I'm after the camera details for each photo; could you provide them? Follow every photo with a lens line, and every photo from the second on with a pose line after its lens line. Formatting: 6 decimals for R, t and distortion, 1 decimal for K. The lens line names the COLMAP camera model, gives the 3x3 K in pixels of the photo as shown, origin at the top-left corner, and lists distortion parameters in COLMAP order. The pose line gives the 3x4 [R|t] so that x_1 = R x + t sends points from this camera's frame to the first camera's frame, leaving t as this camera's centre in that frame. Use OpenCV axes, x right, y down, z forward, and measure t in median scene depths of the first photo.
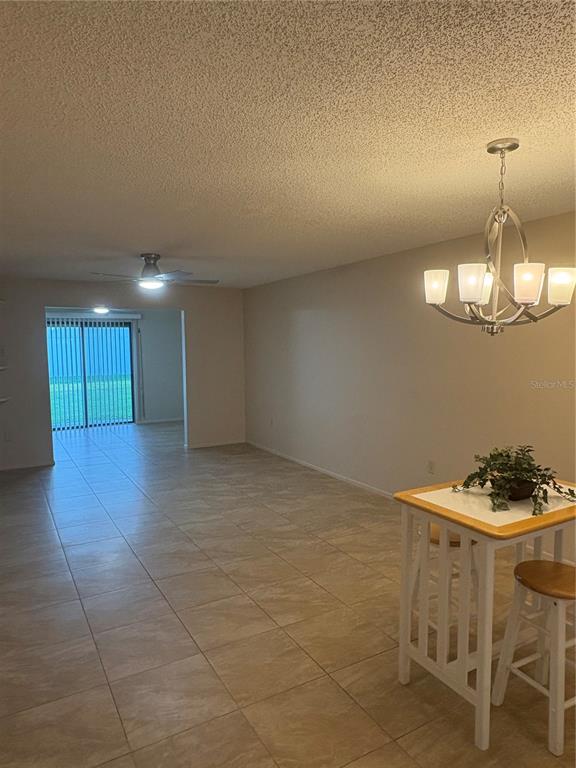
lens RADIAL K [[511.7, 0, 284.4], [0, 511.7, 383.5], [0, 0, 1]] dist [0.004563, 0.000055]
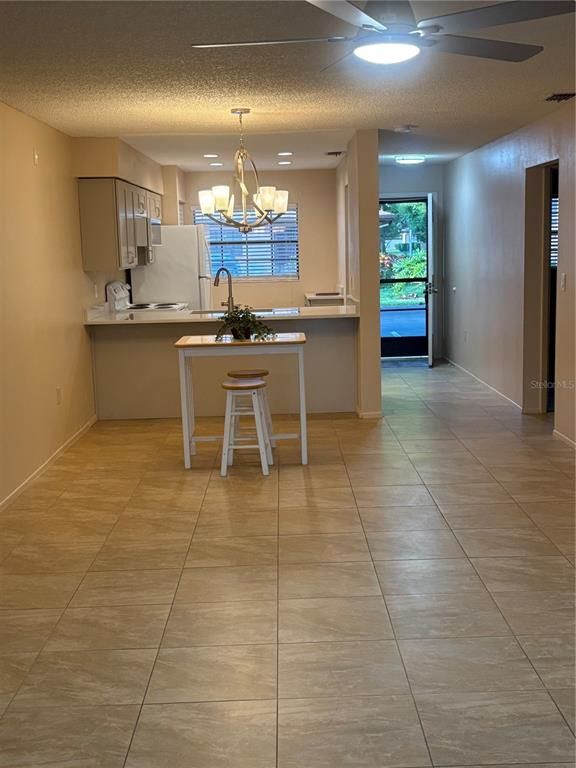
lens RADIAL K [[960.8, 0, 288.0], [0, 960.8, 383.8], [0, 0, 1]] dist [0.002508, 0.000000]
pose [[-0.876022, -0.031765, 0.481225, -0.600009], [0.076254, 0.976153, 0.203248, -0.124797], [-0.476205, 0.214745, -0.852709, 1.891178]]
